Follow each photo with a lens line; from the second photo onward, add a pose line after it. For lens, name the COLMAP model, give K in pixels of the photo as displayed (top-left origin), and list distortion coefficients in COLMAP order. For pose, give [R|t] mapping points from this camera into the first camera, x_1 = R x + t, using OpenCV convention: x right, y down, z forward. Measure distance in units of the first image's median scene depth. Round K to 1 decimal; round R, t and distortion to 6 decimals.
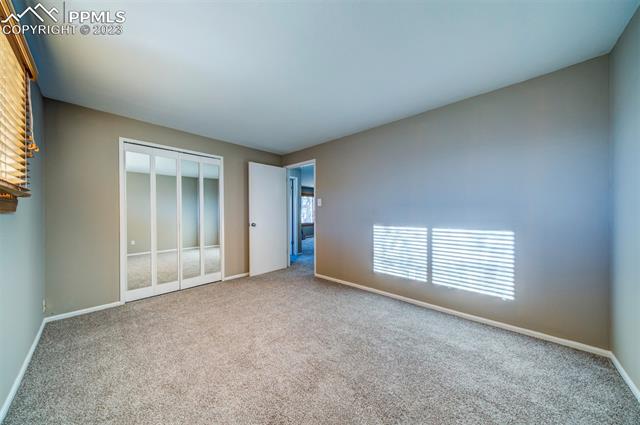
lens RADIAL K [[213.8, 0, 320.0], [0, 213.8, 212.5], [0, 0, 1]] dist [0.000031, -0.000001]
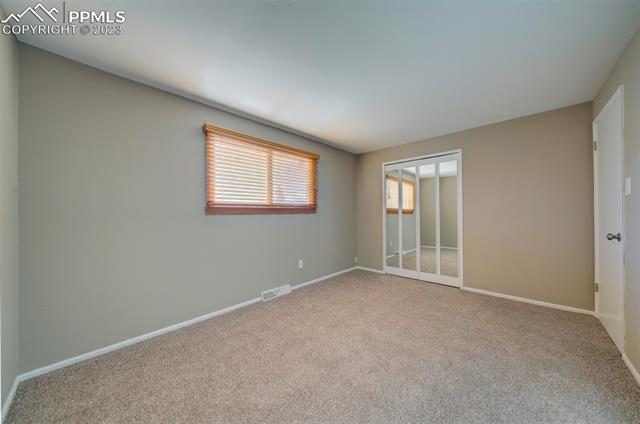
lens RADIAL K [[217.8, 0, 320.0], [0, 217.8, 212.0], [0, 0, 1]] dist [-0.000067, -0.000003]
pose [[-0.000358, 0.000787, -1.000000, 0.558742], [0.001872, 0.999998, 0.000786, -0.006149], [0.999998, -0.001871, -0.000359, 0.504862]]
